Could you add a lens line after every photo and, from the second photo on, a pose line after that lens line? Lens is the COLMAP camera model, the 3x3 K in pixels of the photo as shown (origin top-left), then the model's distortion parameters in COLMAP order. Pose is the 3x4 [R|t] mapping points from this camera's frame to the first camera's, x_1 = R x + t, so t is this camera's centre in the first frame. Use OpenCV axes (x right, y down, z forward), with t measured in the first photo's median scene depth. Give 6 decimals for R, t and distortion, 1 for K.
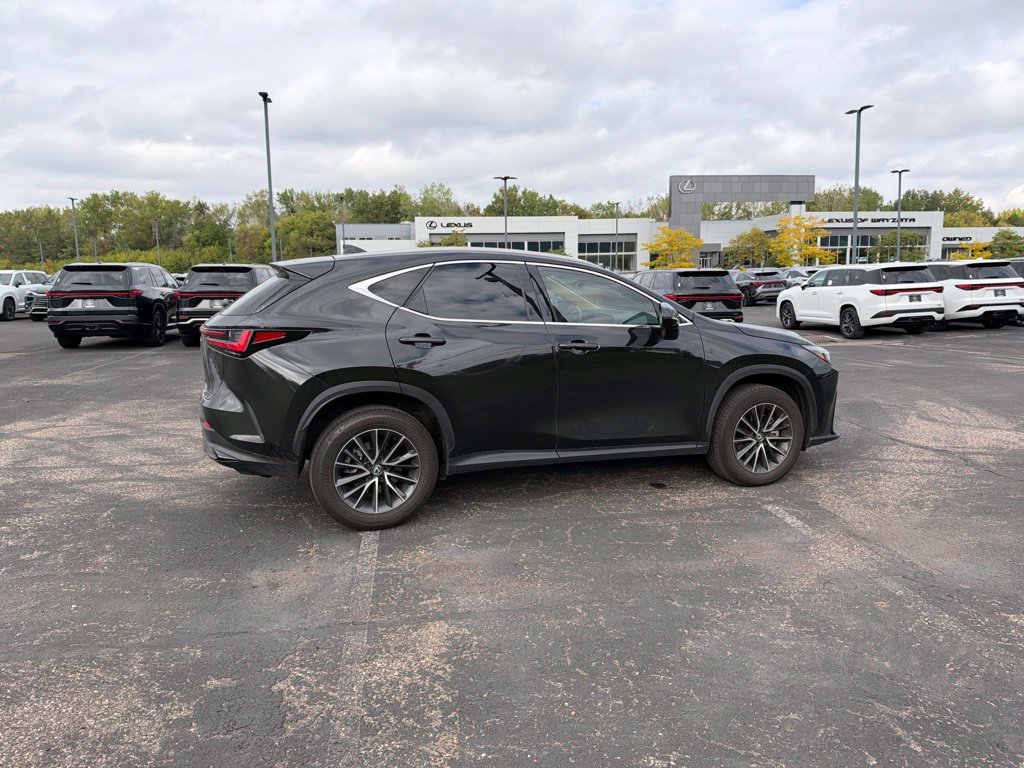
lens RADIAL K [[733.0, 0, 513.6], [0, 733.0, 402.2], [0, 0, 1]] dist [0.034123, -0.065330]
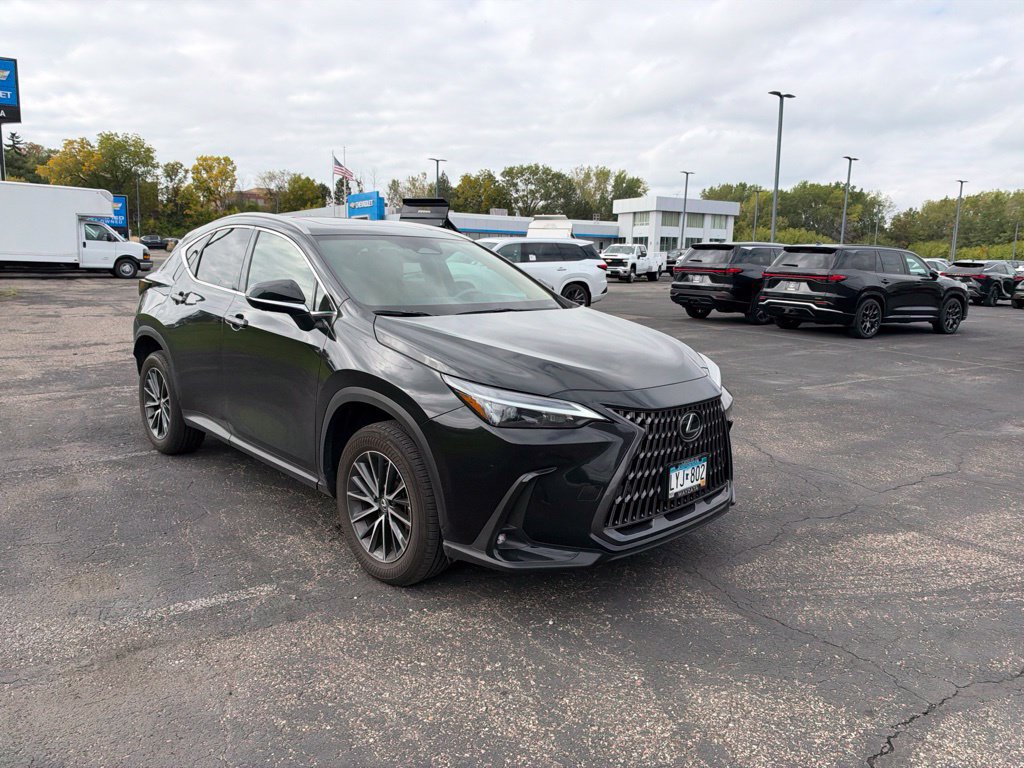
lens RADIAL K [[733.9, 0, 514.4], [0, 733.9, 399.8], [0, 0, 1]] dist [0.019486, -0.040074]
pose [[0.415239, 0.195014, -0.888564, 0.726565], [-0.180578, 0.974986, 0.129594, -0.111829], [0.891610, 0.106642, 0.440067, 0.637036]]
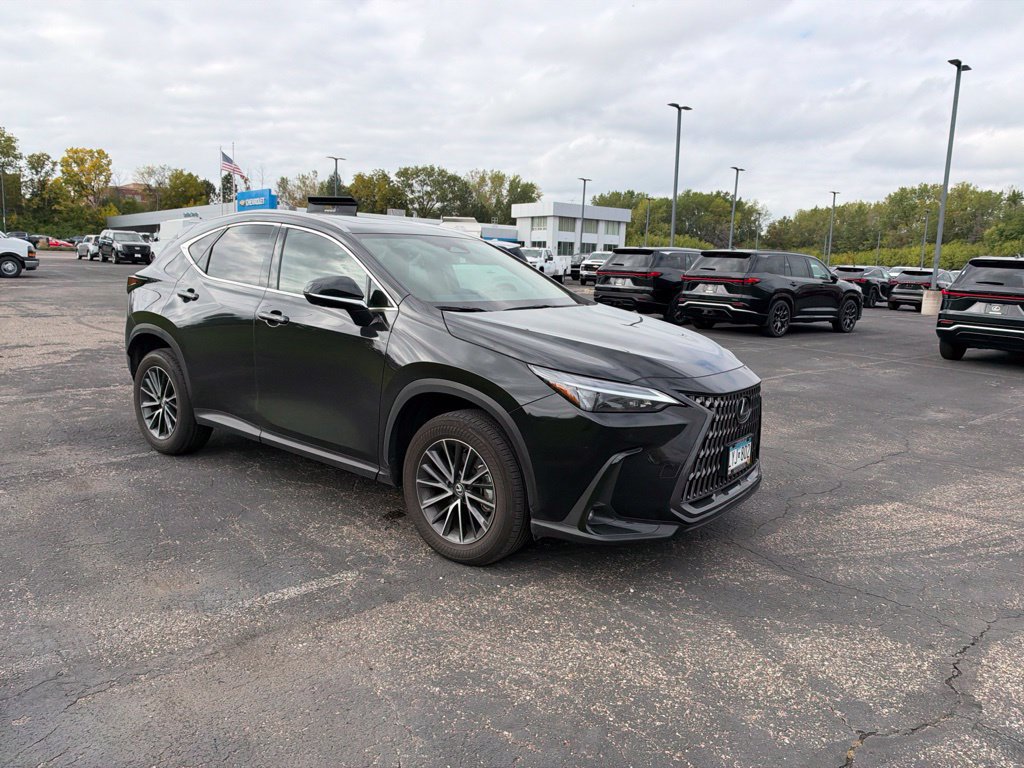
lens RADIAL K [[731.0, 0, 515.4], [0, 731.0, 400.8], [0, 0, 1]] dist [0.039529, -0.064066]
pose [[0.540728, 0.184955, -0.820613, 0.699713], [-0.180177, 0.978354, 0.101783, -0.084690], [0.821675, 0.092819, 0.562348, 0.518696]]
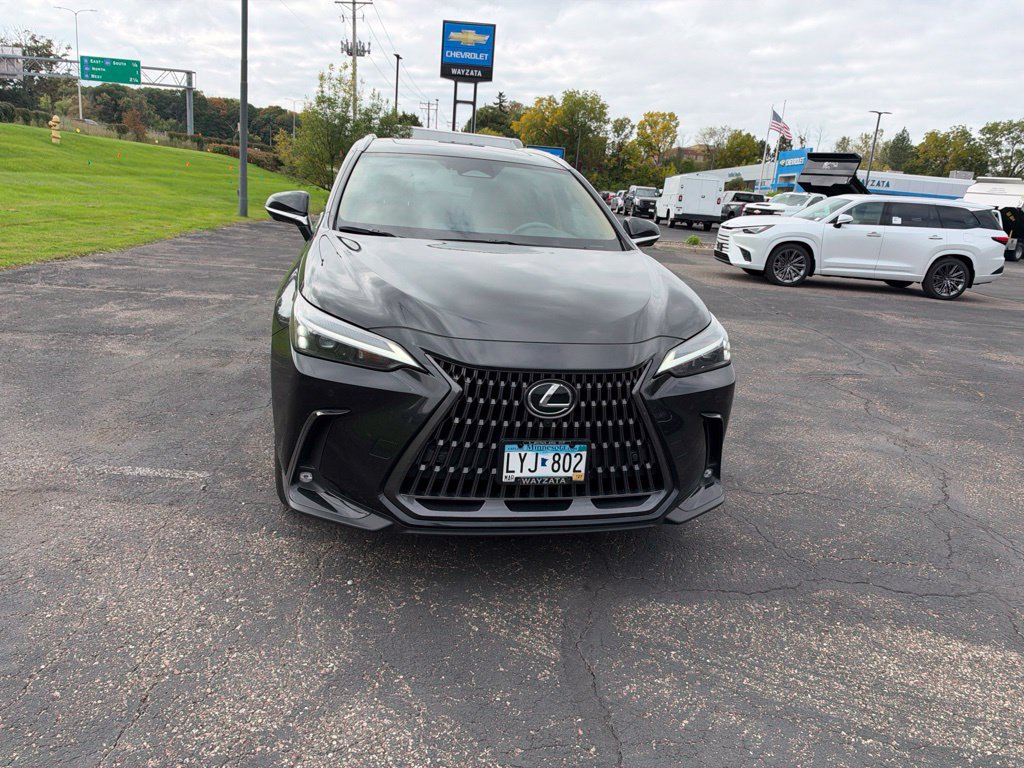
lens RADIAL K [[735.8, 0, 515.2], [0, 735.8, 396.8], [0, 0, 1]] dist [0.023484, -0.047136]
pose [[-0.133899, 0.265450, -0.954781, 0.708149], [-0.243500, 0.925107, 0.291348, -0.157274], [0.960614, 0.271501, -0.059234, 0.950352]]
